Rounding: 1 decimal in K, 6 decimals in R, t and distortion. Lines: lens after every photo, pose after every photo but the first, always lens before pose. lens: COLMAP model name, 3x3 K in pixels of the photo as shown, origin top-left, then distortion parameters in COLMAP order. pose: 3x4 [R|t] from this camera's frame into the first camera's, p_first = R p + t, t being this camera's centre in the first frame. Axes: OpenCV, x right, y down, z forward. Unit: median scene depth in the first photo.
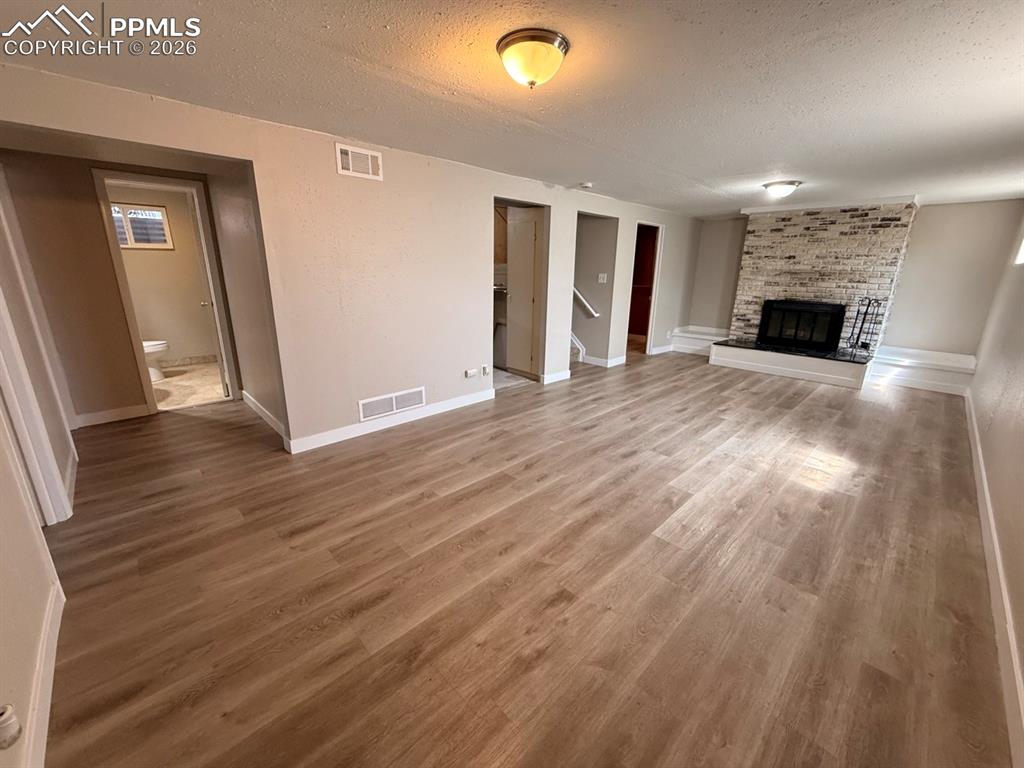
lens RADIAL K [[409.2, 0, 508.4], [0, 409.2, 383.2], [0, 0, 1]] dist [0.000030, 0.000021]
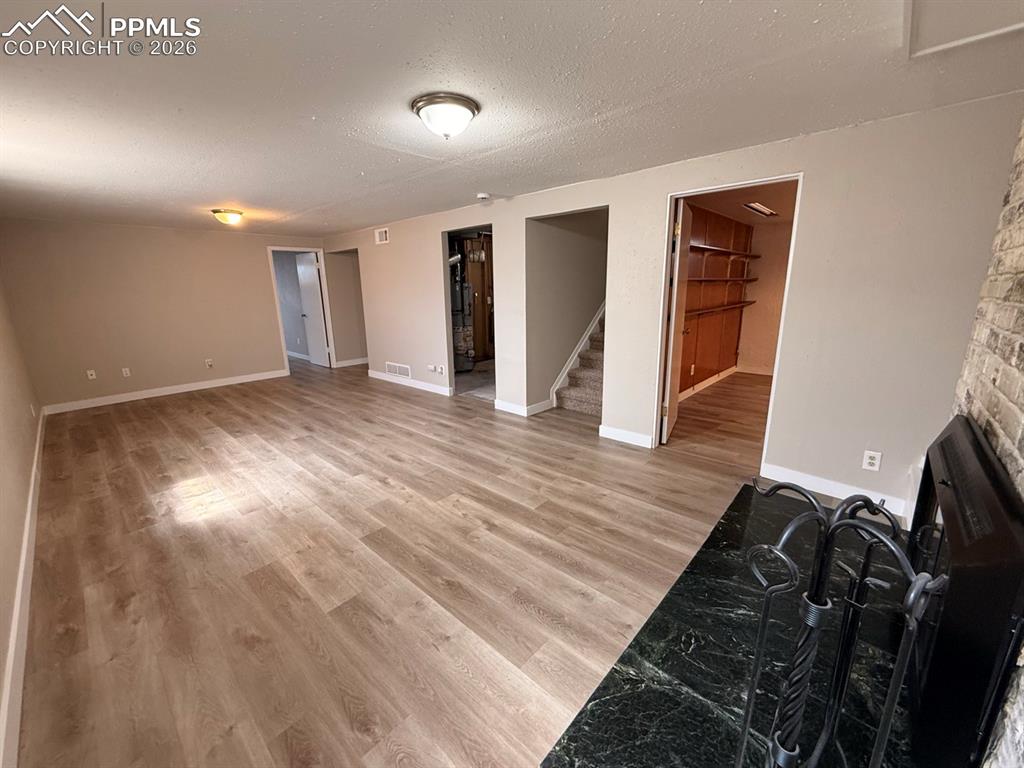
lens RADIAL K [[409.2, 0, 508.4], [0, 409.2, 383.2], [0, 0, 1]] dist [0.000030, 0.000021]
pose [[0.058631, 0.213041, -0.975283, 1.376873], [-0.255340, 0.947665, 0.191657, -0.332519], [0.965072, 0.237792, 0.109961, 1.246667]]
